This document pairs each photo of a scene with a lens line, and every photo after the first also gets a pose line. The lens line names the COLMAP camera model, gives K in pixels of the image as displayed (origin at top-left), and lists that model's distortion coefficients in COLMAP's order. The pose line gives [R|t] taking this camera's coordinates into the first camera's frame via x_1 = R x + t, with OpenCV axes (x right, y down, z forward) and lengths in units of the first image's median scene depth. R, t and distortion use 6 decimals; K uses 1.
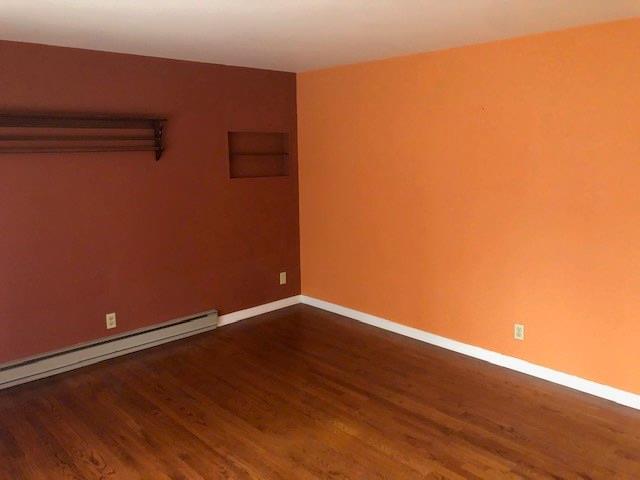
lens RADIAL K [[522.0, 0, 320.0], [0, 522.0, 240.0], [0, 0, 1]] dist [0.015106, 0.012347]
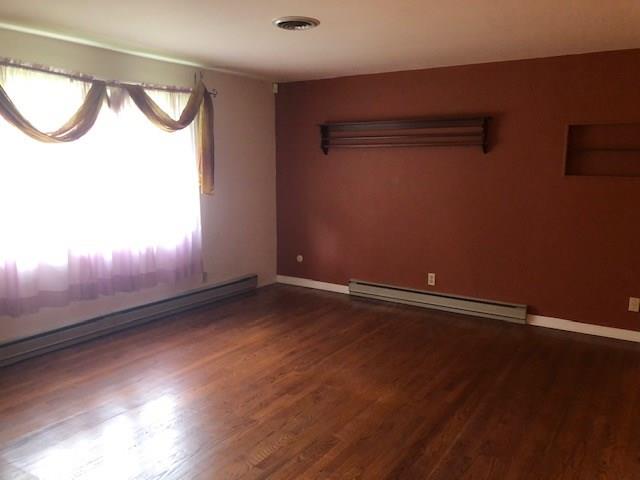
lens RADIAL K [[522.0, 0, 320.0], [0, 522.0, 240.0], [0, 0, 1]] dist [0.015106, 0.012347]
pose [[0.236130, 0.166470, -0.957356, 0.733749], [-0.178440, 0.975891, 0.125681, -0.049526], [0.955197, 0.141154, 0.260143, 0.396781]]
